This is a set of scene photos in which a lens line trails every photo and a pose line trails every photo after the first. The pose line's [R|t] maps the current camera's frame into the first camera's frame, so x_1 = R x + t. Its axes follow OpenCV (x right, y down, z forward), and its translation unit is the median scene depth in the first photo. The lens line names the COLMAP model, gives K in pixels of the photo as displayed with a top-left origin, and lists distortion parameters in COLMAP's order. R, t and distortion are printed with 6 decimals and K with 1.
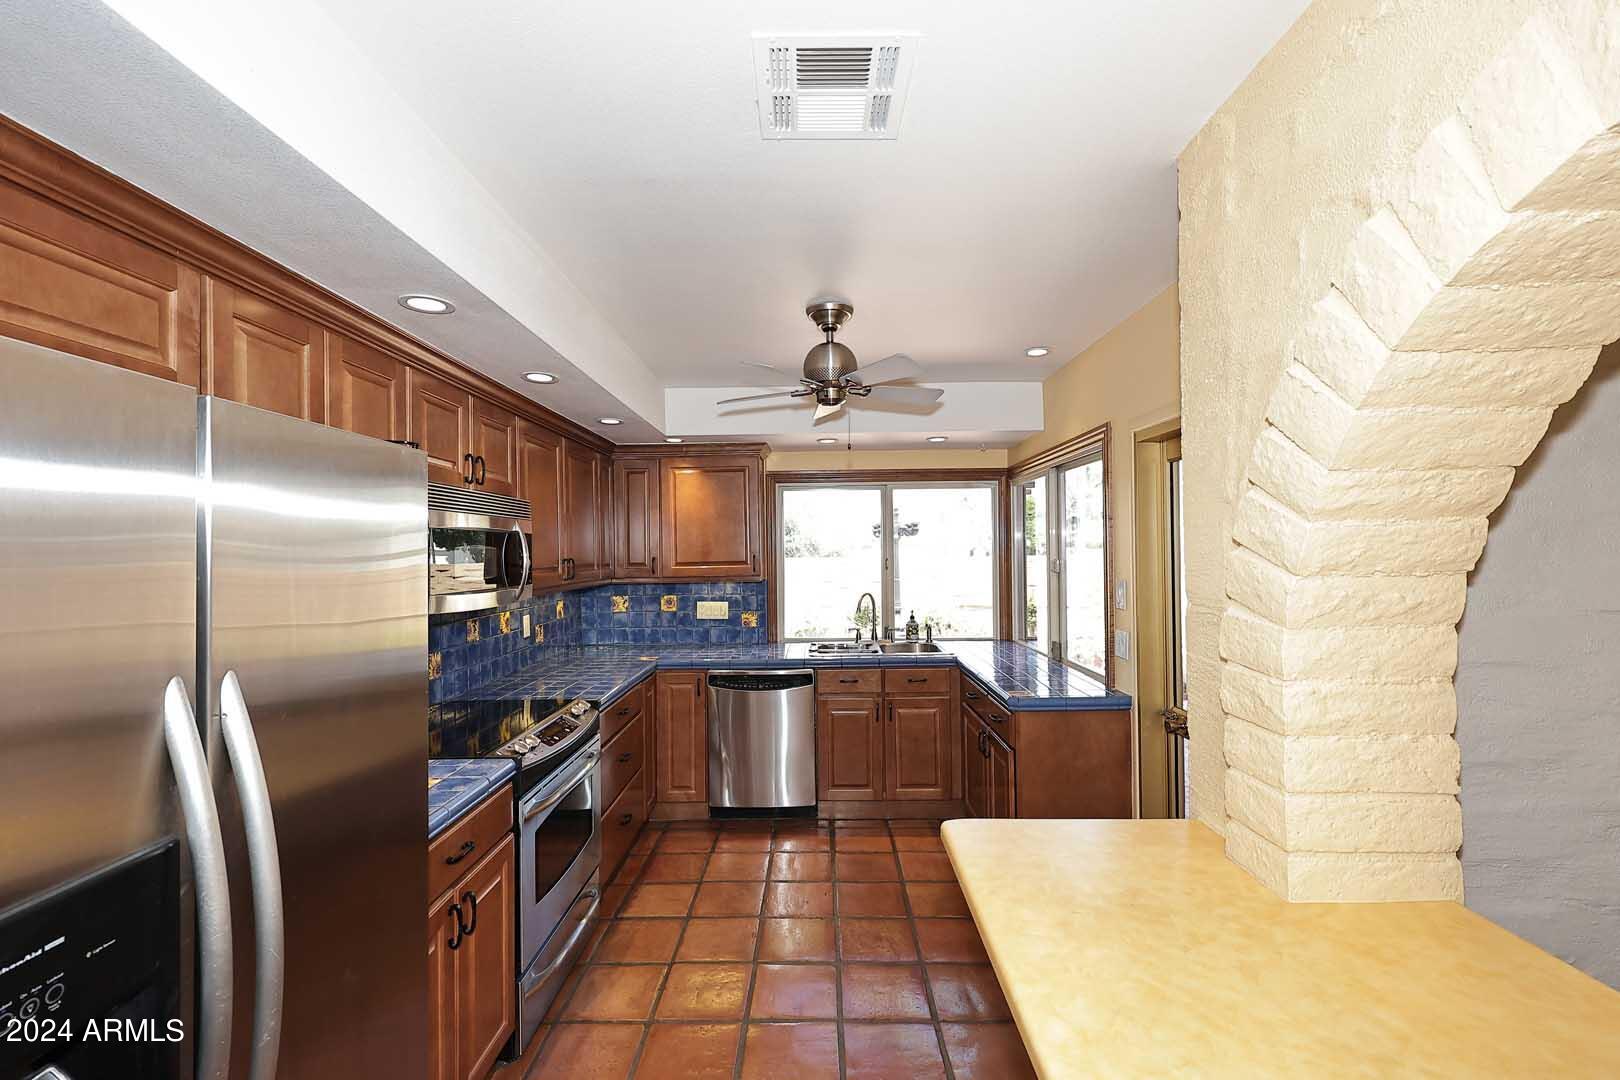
lens RADIAL K [[693.5, 0, 812.1], [0, 693.5, 543.7], [0, 0, 1]] dist [-0.000946, -0.000116]
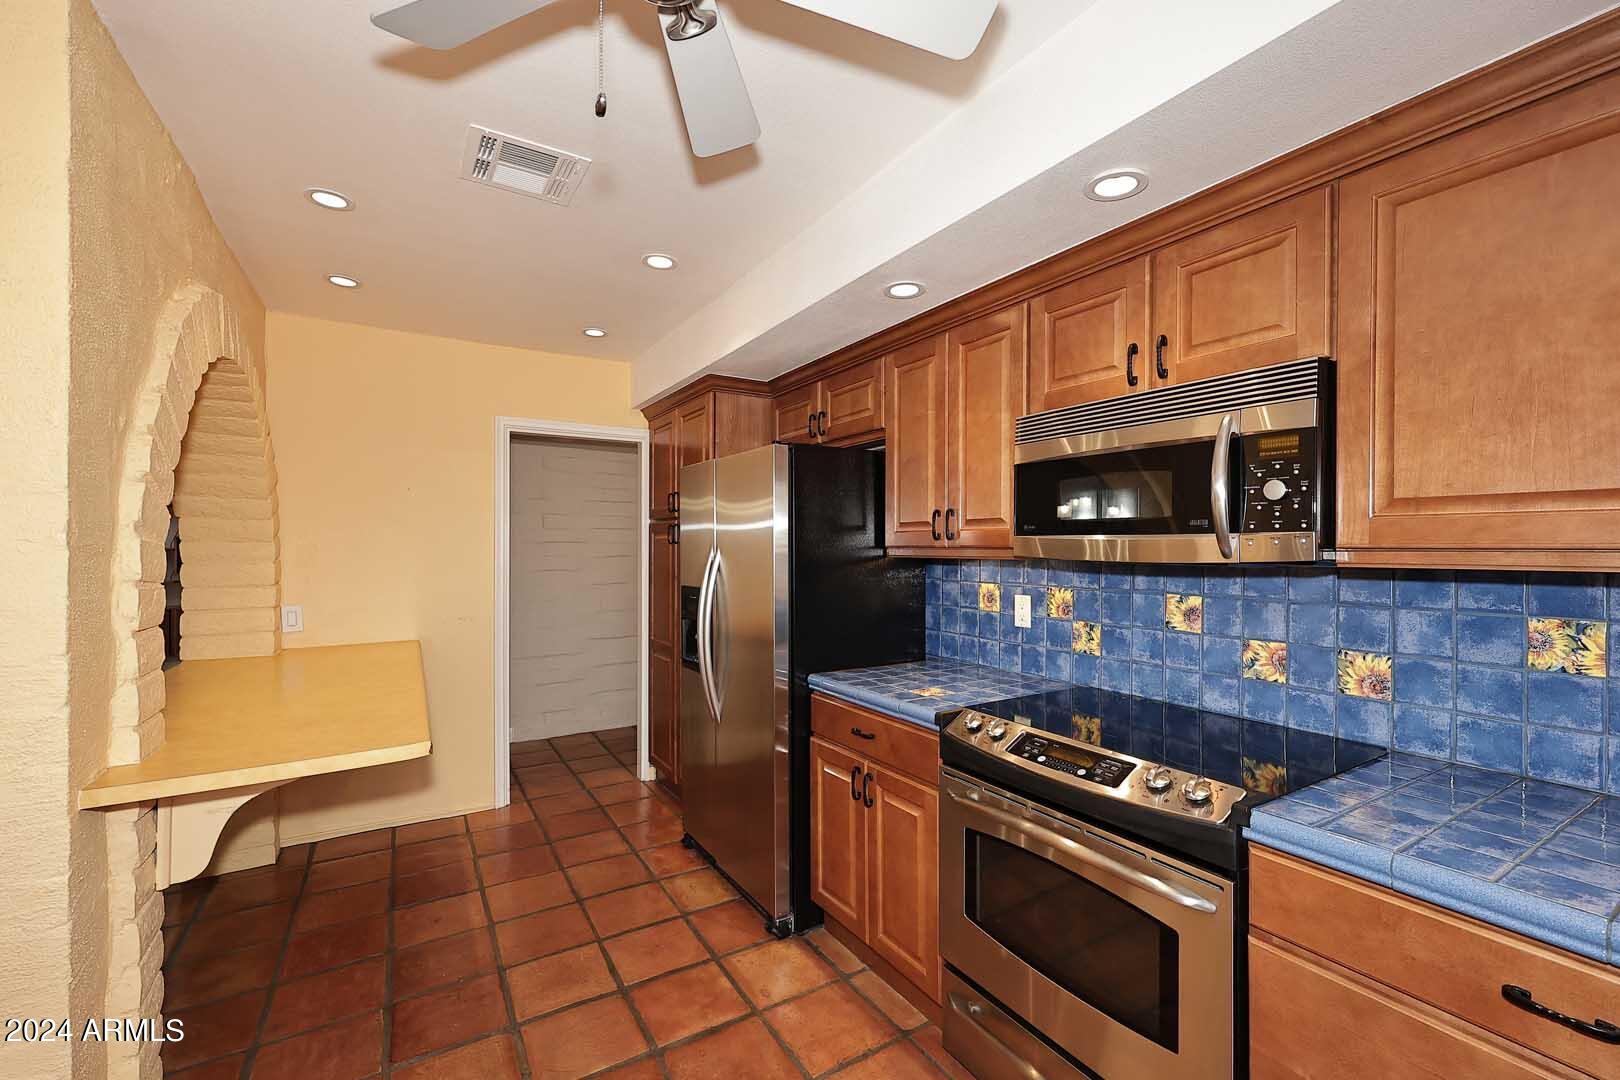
lens RADIAL K [[653.1, 0, 810.0], [0, 653.1, 544.6], [0, 0, 1]] dist [-0.000163, 0.000041]
pose [[-0.848201, 0.011440, -0.529551, 0.089879], [0.014068, 0.999901, -0.000932, 0.045305], [0.529488, -0.008240, -0.848278, 0.873240]]
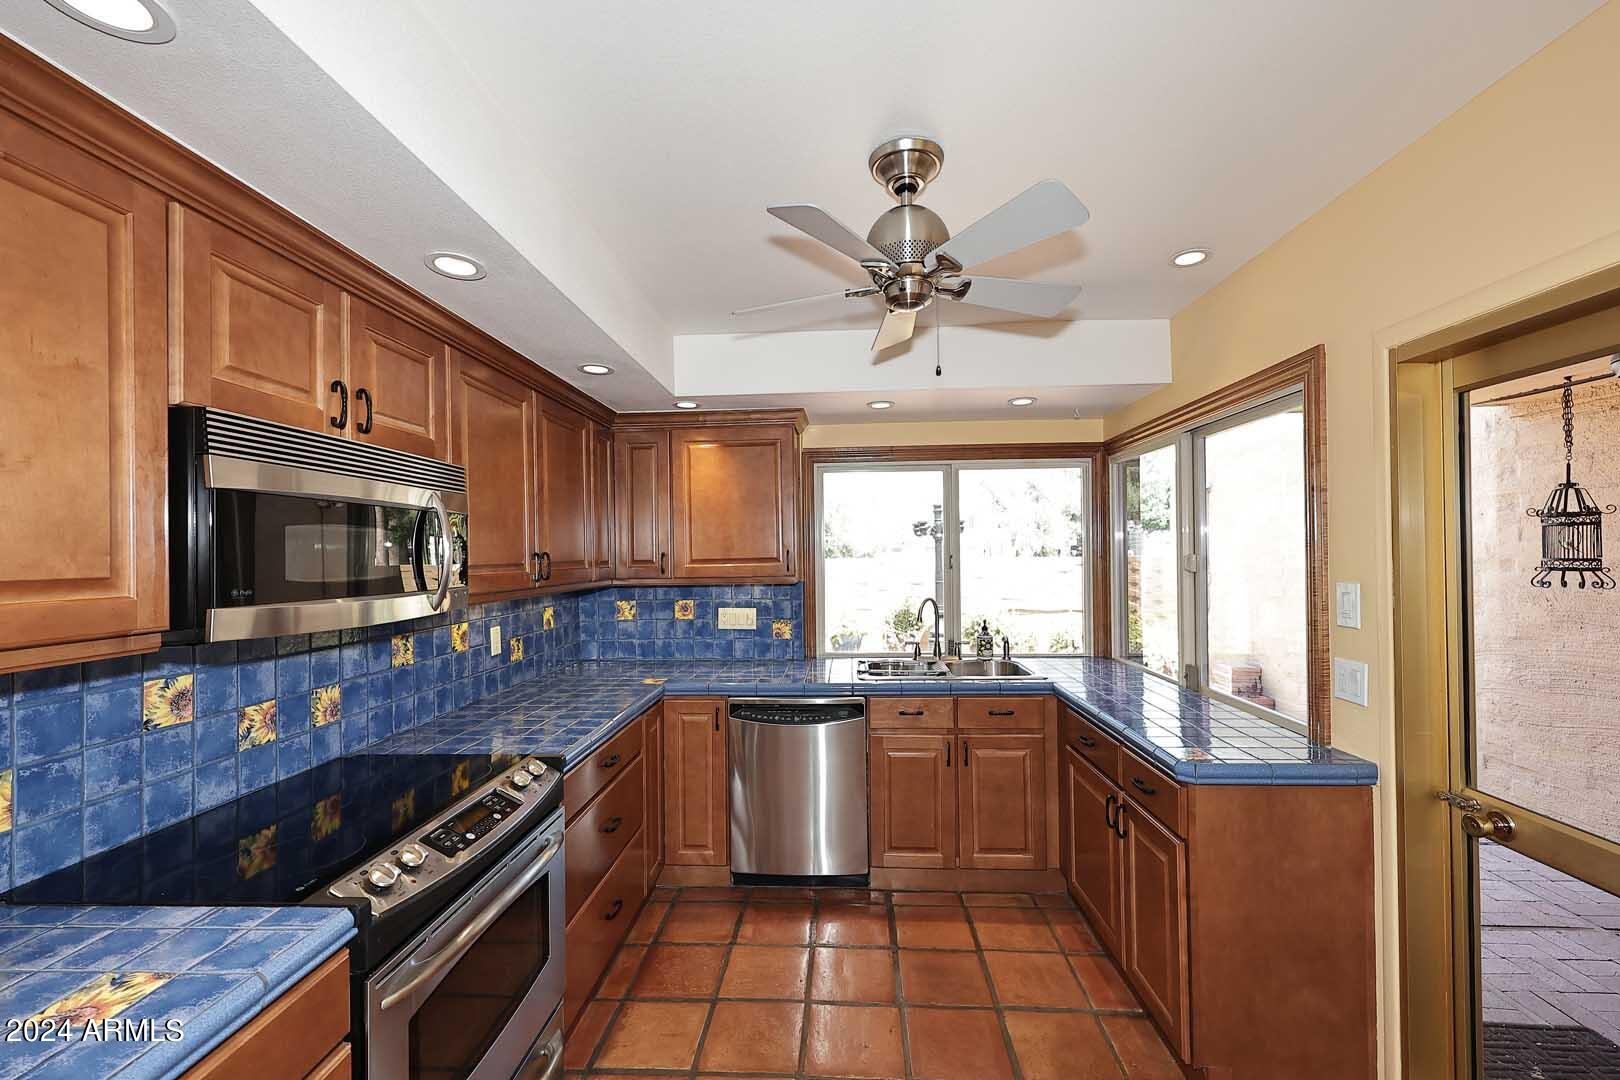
lens RADIAL K [[653.1, 0, 810.0], [0, 653.1, 544.6], [0, 0, 1]] dist [-0.000163, 0.000041]
pose [[0.998828, -0.001653, -0.048373, -0.023311], [0.001440, 0.999989, -0.004430, 0.014048], [0.048380, 0.004355, 0.998820, 0.268247]]
